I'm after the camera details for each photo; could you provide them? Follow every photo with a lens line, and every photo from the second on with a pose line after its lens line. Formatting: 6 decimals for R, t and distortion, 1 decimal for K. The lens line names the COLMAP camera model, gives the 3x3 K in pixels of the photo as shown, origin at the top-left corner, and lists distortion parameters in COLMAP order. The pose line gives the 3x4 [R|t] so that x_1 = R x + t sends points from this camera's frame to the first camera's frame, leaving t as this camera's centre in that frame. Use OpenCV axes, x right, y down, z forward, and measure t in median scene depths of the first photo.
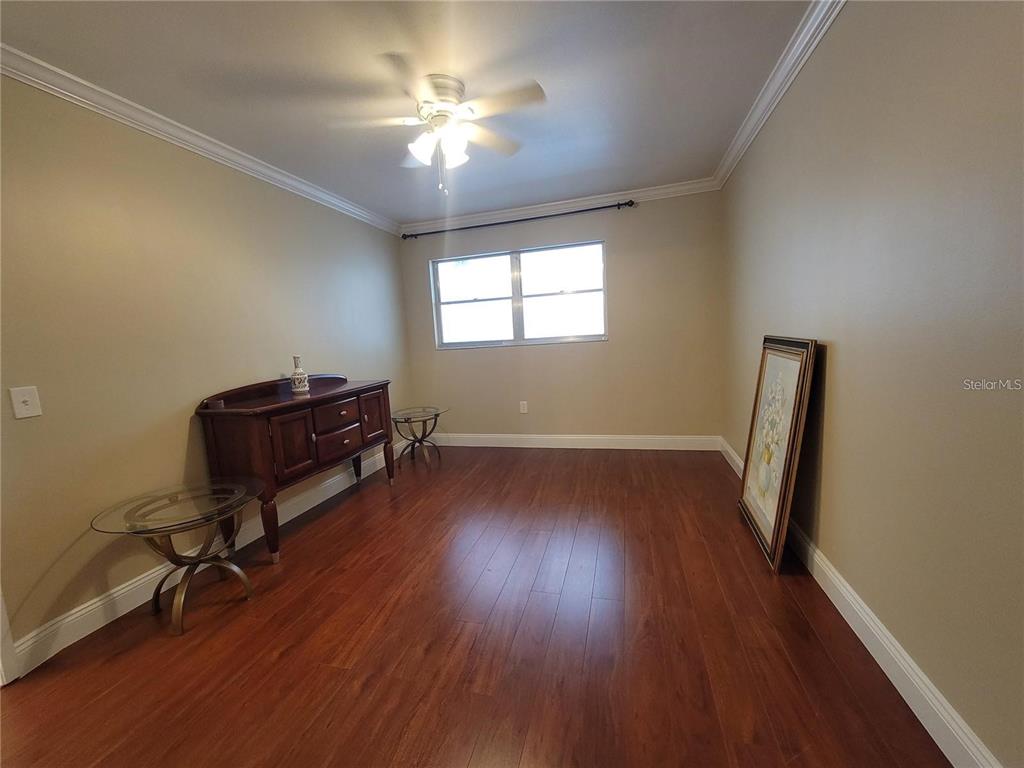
lens RADIAL K [[415.0, 0, 503.1], [0, 415.0, 387.8], [0, 0, 1]] dist [0.003124, -0.003214]
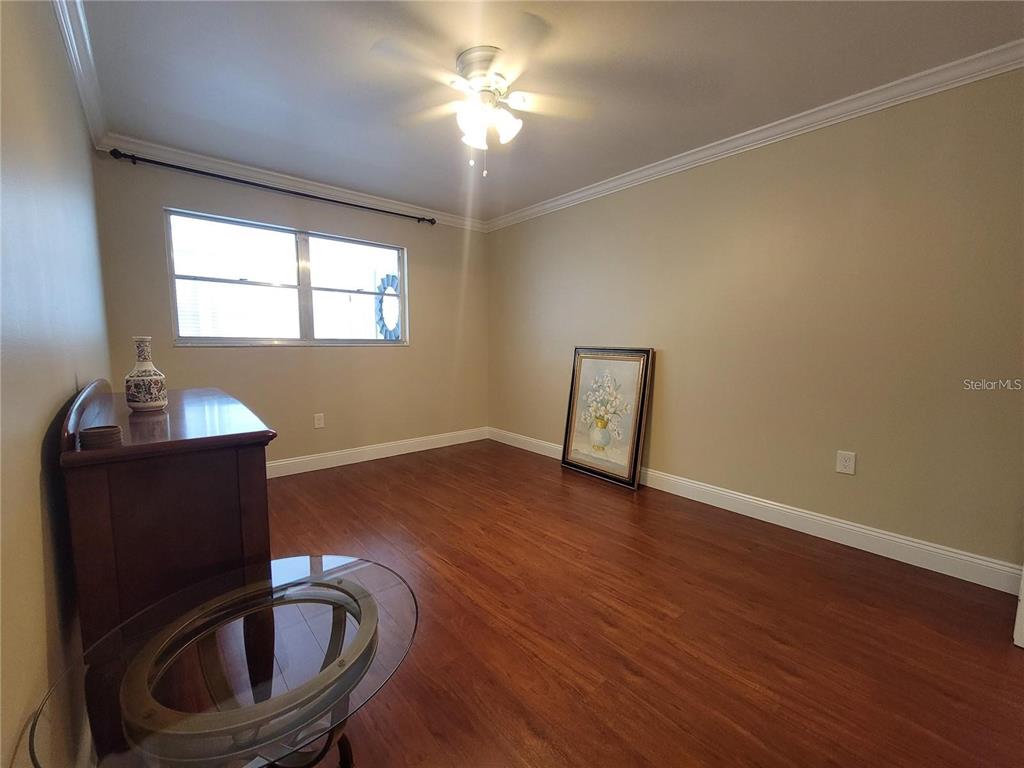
lens RADIAL K [[415.0, 0, 503.1], [0, 415.0, 387.8], [0, 0, 1]] dist [0.003124, -0.003214]
pose [[0.551048, -0.028356, 0.833991, -0.493021], [0.062302, 0.998031, -0.007232, 0.011069], [-0.832144, 0.055945, 0.551730, 0.257680]]
